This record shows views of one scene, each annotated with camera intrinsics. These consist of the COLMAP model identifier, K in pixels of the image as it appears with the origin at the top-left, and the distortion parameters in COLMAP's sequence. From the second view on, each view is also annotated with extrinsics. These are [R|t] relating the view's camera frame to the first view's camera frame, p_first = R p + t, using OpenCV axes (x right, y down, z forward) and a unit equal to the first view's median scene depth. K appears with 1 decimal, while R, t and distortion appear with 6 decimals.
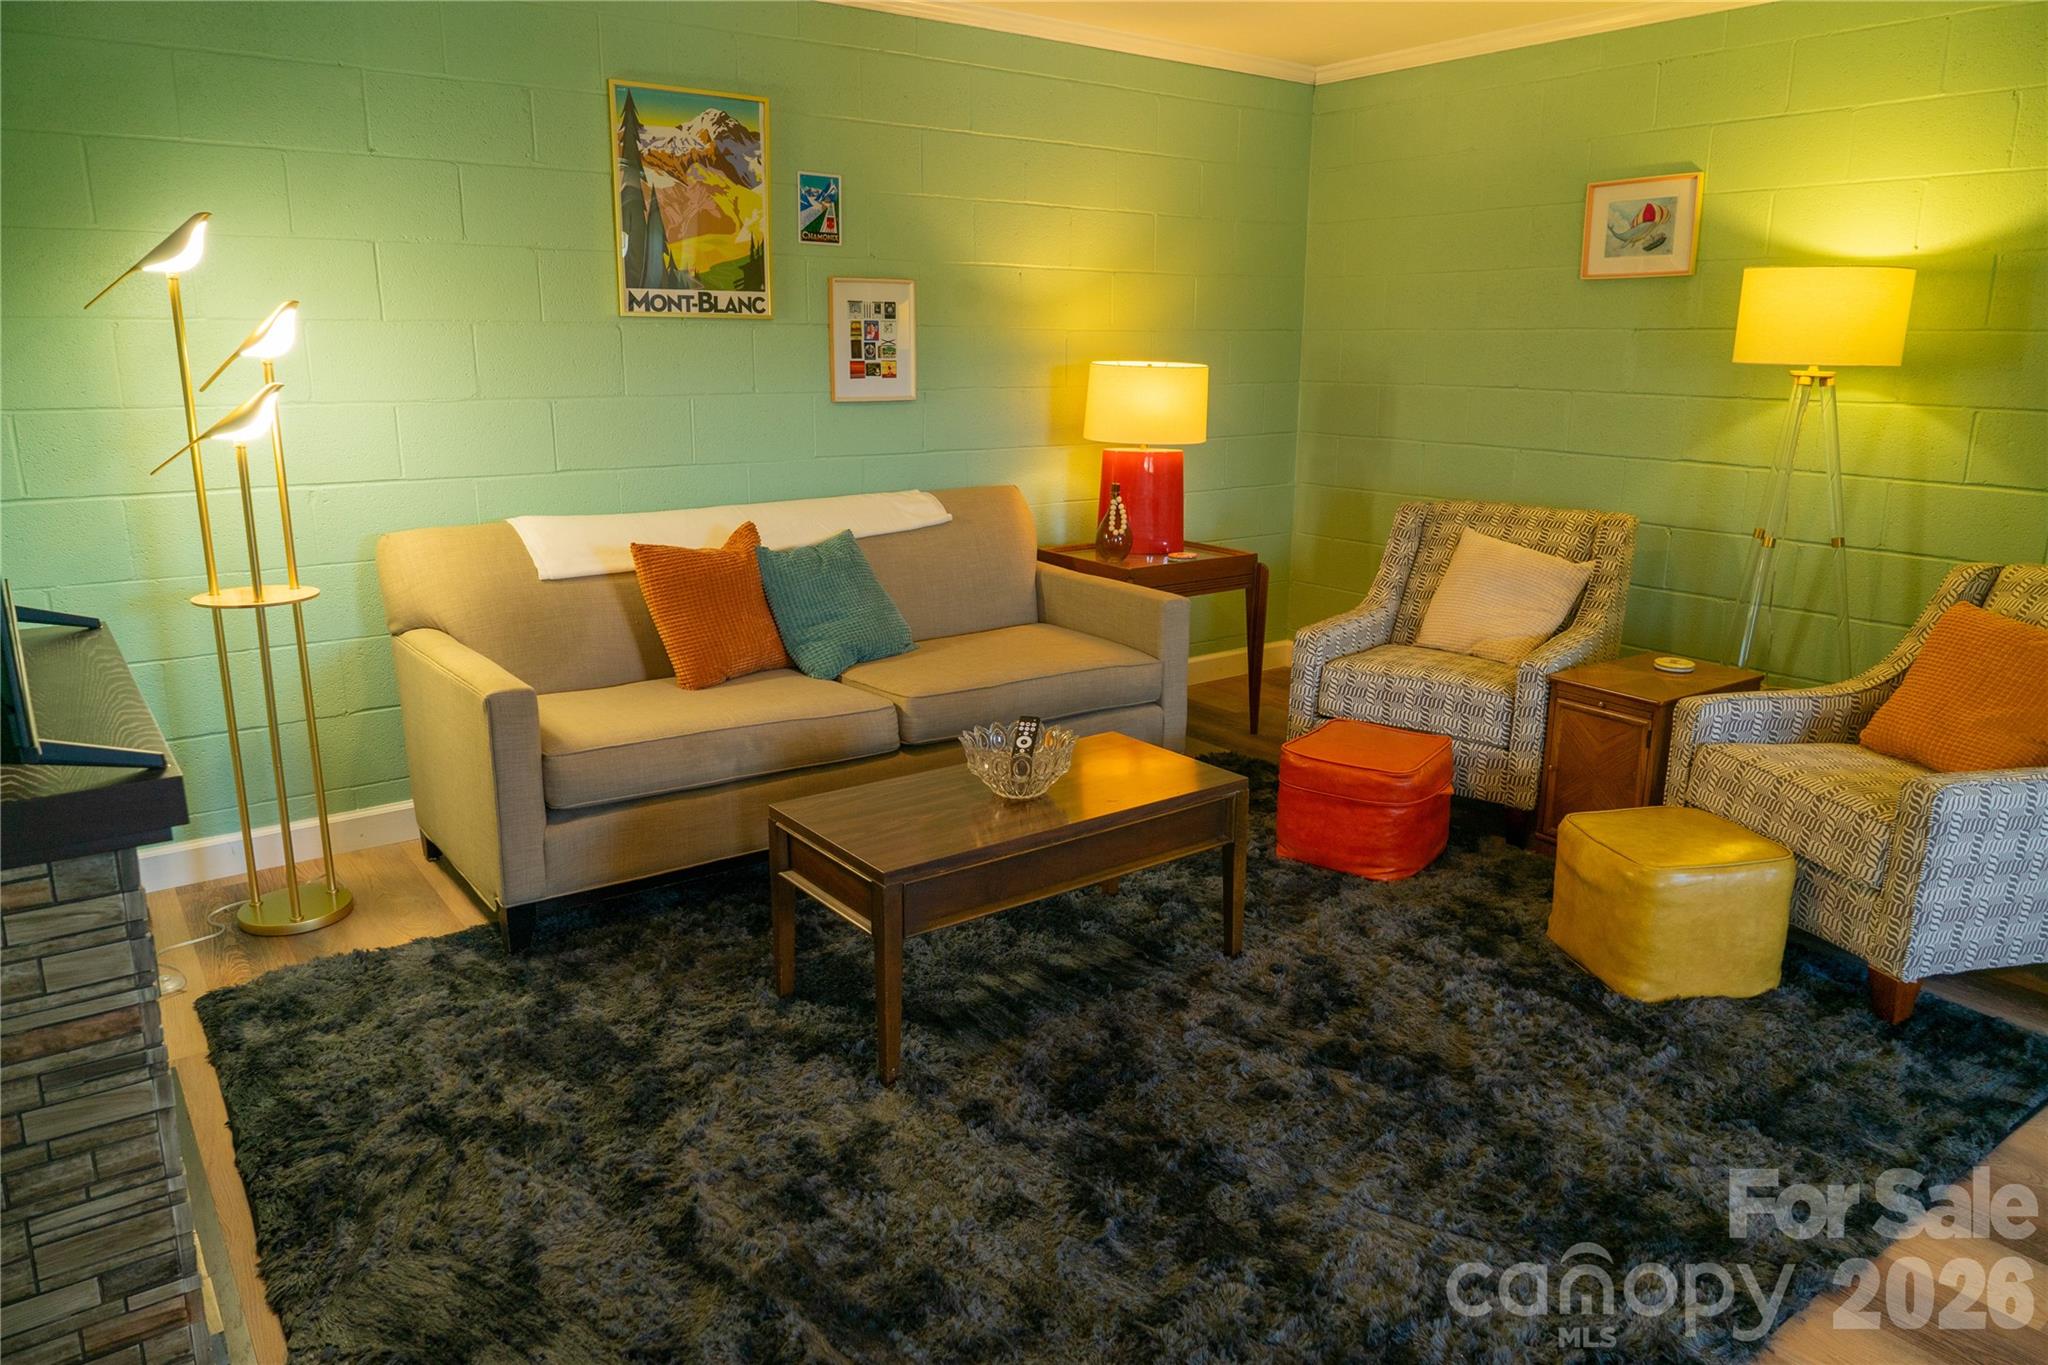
lens RADIAL K [[1384.3, 0, 1035.9], [0, 1384.3, 670.1], [0, 0, 1]] dist [-0.016838, 0.002068]
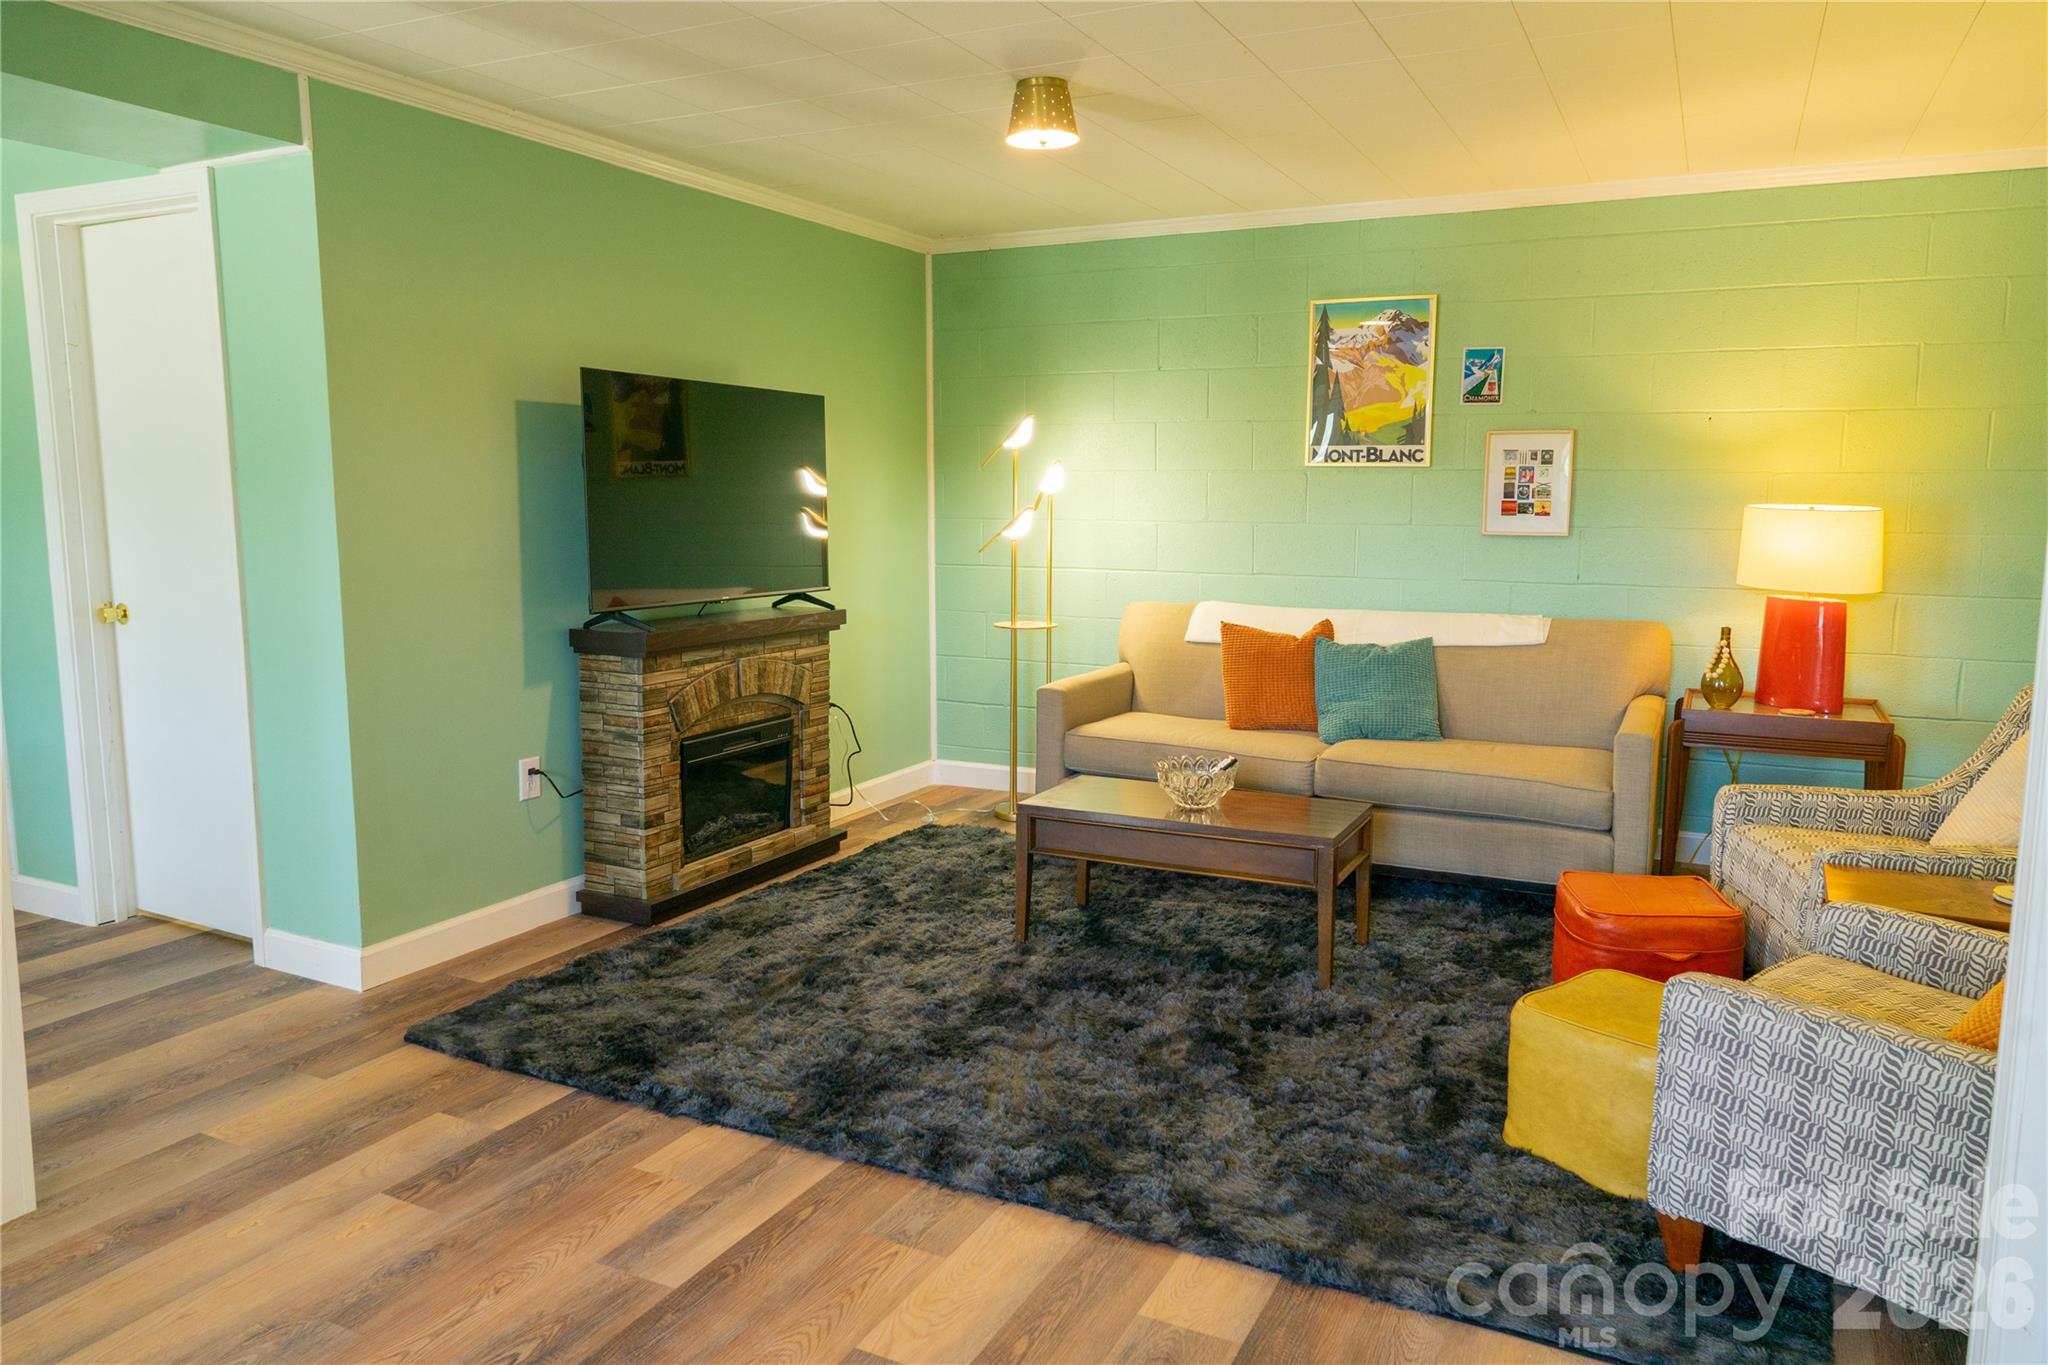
lens RADIAL K [[1384.3, 0, 1009.1], [0, 1384.3, 681.2], [0, 0, 1]] dist [-0.016838, 0.002068]
pose [[0.441717, 0.118961, -0.889232, 0.795737], [-0.210157, 0.977313, 0.026351, -0.019763], [0.872193, 0.175238, 0.456696, 0.143678]]
